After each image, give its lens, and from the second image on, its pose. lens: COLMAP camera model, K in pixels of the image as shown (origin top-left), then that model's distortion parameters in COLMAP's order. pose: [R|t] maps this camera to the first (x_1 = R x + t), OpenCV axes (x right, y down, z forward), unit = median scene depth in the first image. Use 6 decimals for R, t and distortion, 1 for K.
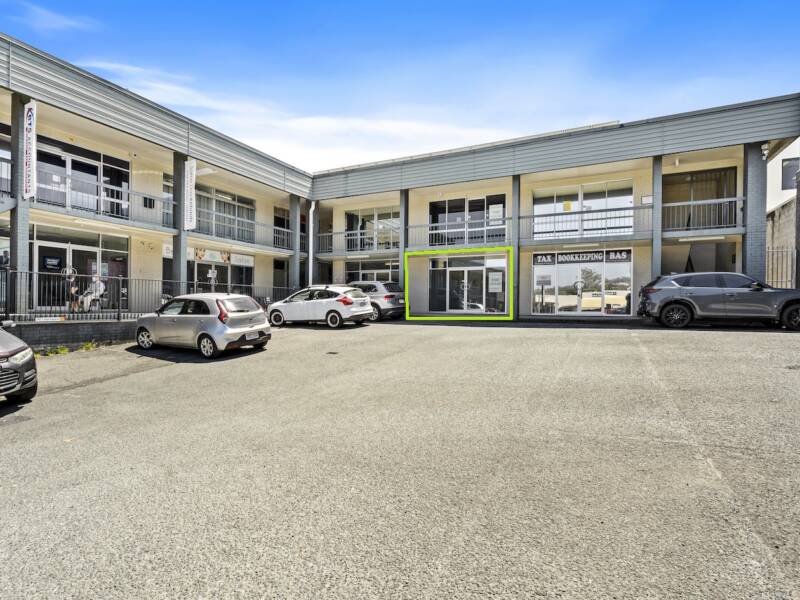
lens RADIAL K [[410.4, 0, 400.0], [0, 410.4, 300.0], [0, 0, 1]] dist [-0.000312, -0.000072]
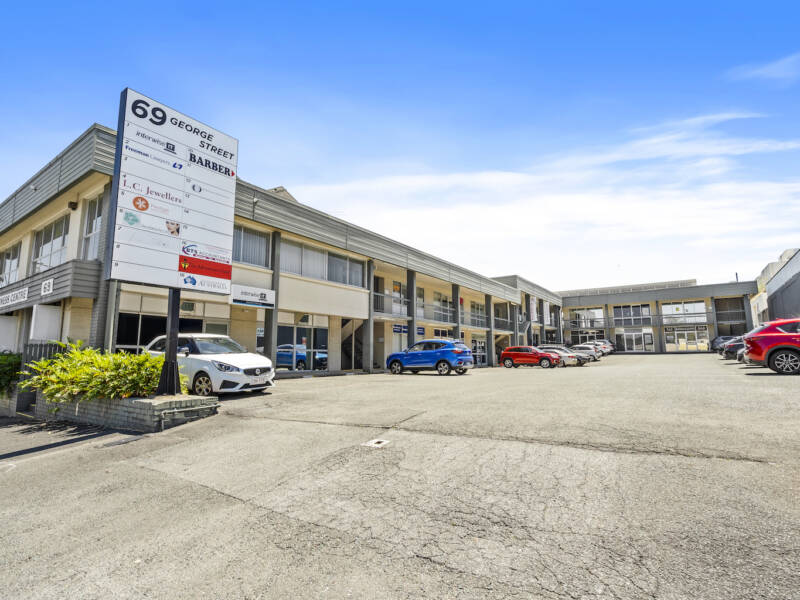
lens RADIAL K [[410.4, 0, 400.0], [0, 410.4, 300.0], [0, 0, 1]] dist [-0.000312, -0.000072]
pose [[0.985789, -0.039005, -0.163398, -0.813844], [0.016993, 0.990835, -0.134006, 0.027825], [0.167128, 0.129325, 0.977417, -1.659788]]
